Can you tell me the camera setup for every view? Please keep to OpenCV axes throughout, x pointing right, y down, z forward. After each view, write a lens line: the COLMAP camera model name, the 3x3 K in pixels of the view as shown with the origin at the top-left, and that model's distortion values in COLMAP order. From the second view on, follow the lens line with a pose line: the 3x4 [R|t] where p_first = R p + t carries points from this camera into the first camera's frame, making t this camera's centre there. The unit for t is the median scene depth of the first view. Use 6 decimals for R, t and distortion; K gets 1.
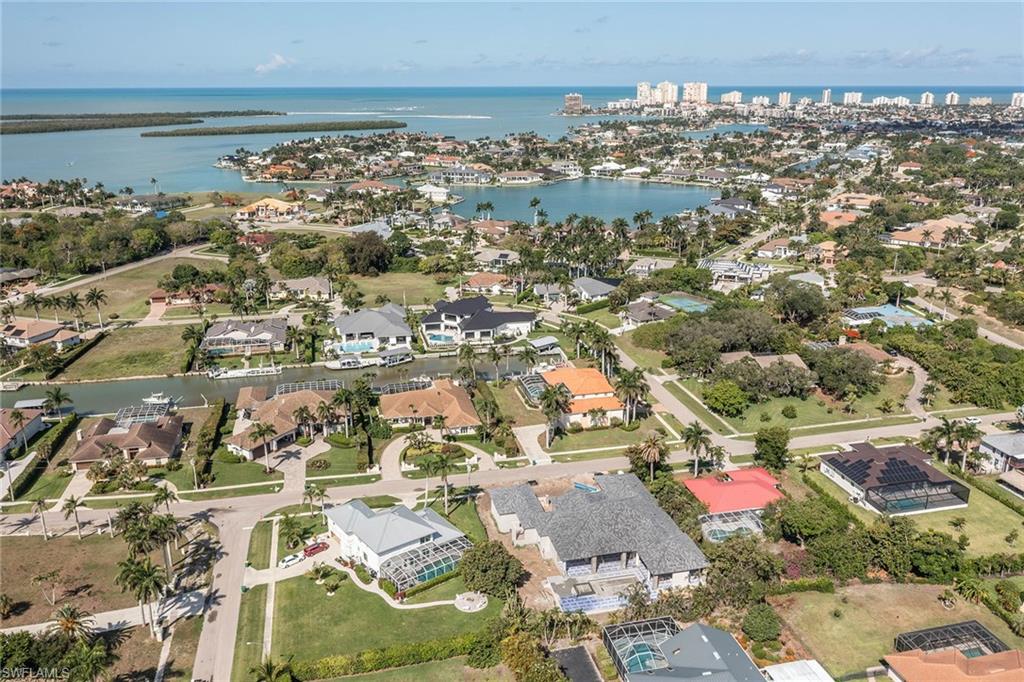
lens RADIAL K [[830.0, 0, 516.0], [0, 830.0, 317.1], [0, 0, 1]] dist [-0.009131, -0.006305]
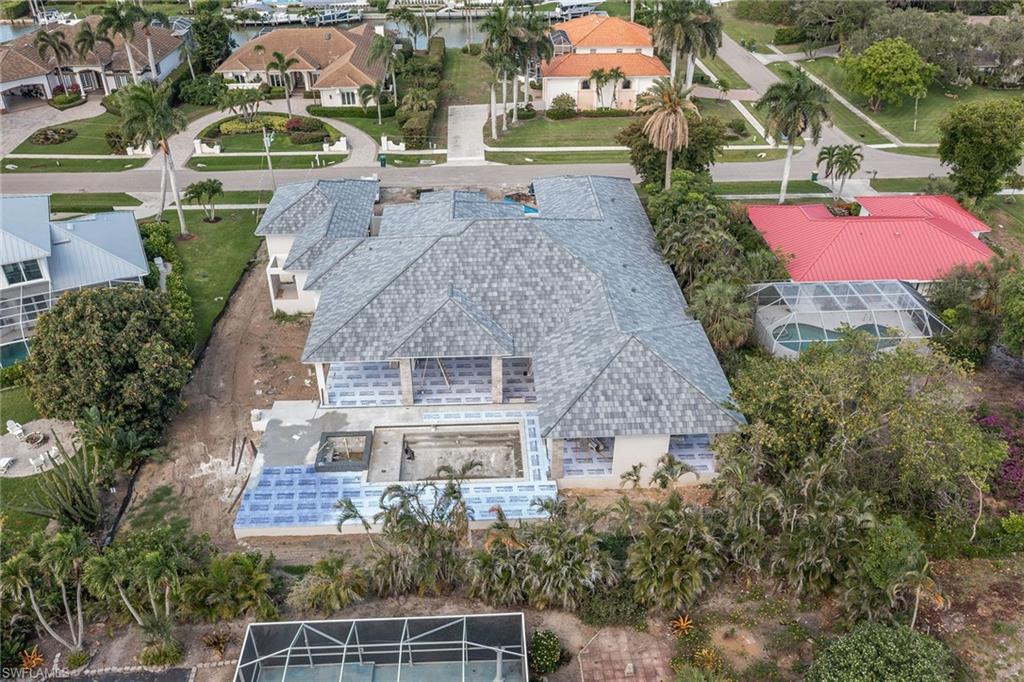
lens RADIAL K [[830.0, 0, 509.2], [0, 830.0, 312.4], [0, 0, 1]] dist [-0.009131, -0.006305]
pose [[0.981806, 0.095705, -0.164002, 0.134454], [-0.051139, 0.965051, 0.257023, 0.125147], [0.182869, -0.243960, 0.952388, 0.479994]]
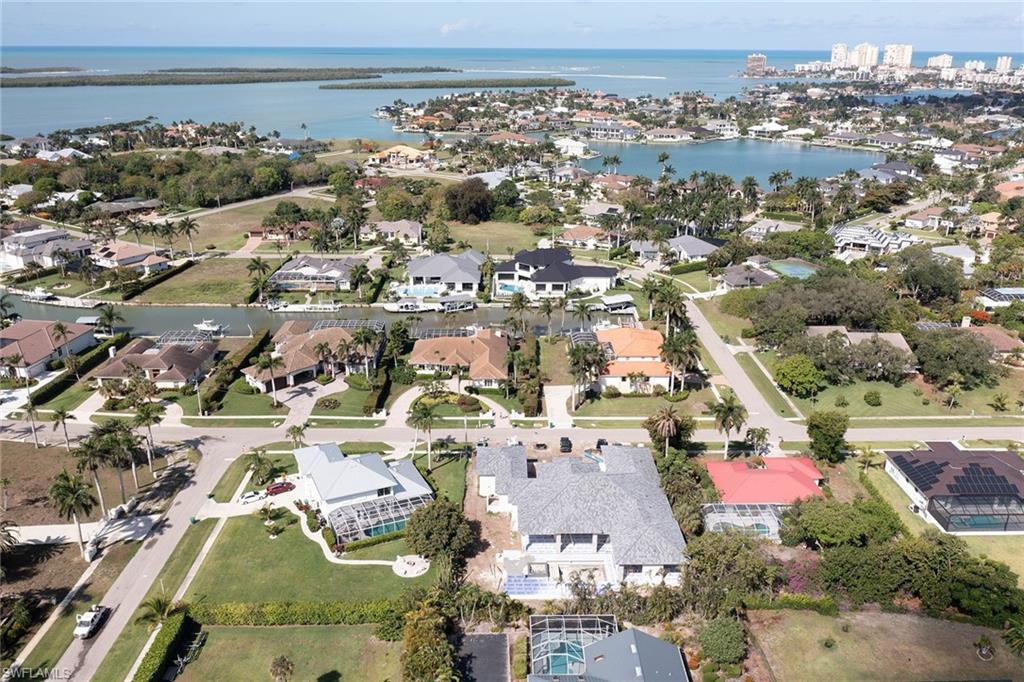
lens RADIAL K [[830.0, 0, 512.9], [0, 830.0, 316.5], [0, 0, 1]] dist [-0.009131, -0.006305]
pose [[0.975378, 0.075441, -0.207234, 0.147651], [-0.067032, 0.996628, 0.047314, 0.016645], [0.210104, -0.032258, 0.977147, 0.105075]]
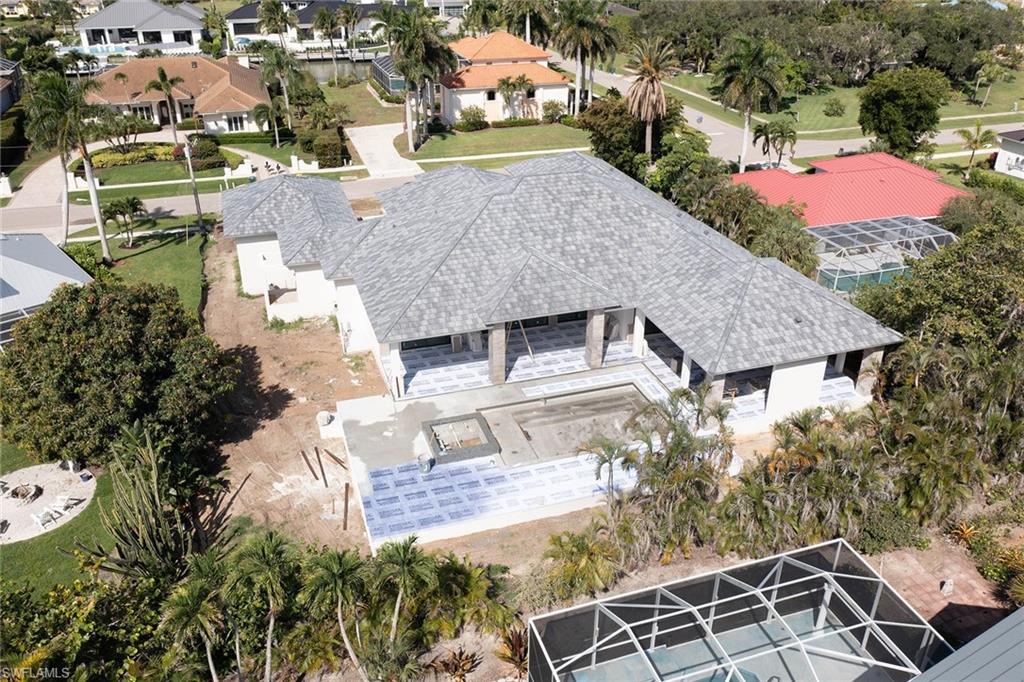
lens RADIAL K [[830.0, 0, 512.2], [0, 830.0, 309.5], [0, 0, 1]] dist [-0.009131, -0.006305]
pose [[0.996610, -0.031917, 0.075832, 0.054470], [0.019279, 0.986622, 0.161880, 0.164856], [-0.079984, -0.159869, 0.983892, 0.500119]]
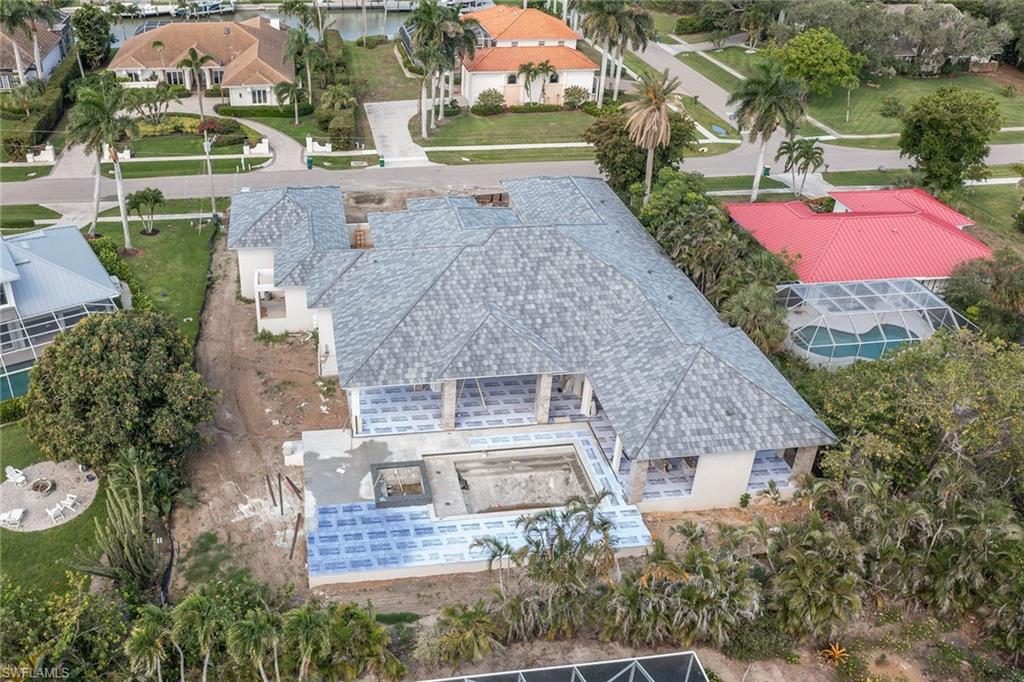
lens RADIAL K [[898.0, 0, 400.0], [0, 898.0, 261.5], [0, 0, 1]] dist [-0.009285, -0.001069]
pose [[0.993937, 0.057865, -0.093493, 0.073741], [-0.038784, 0.980169, 0.194331, 0.123722], [0.102884, -0.189527, 0.976470, 0.468547]]
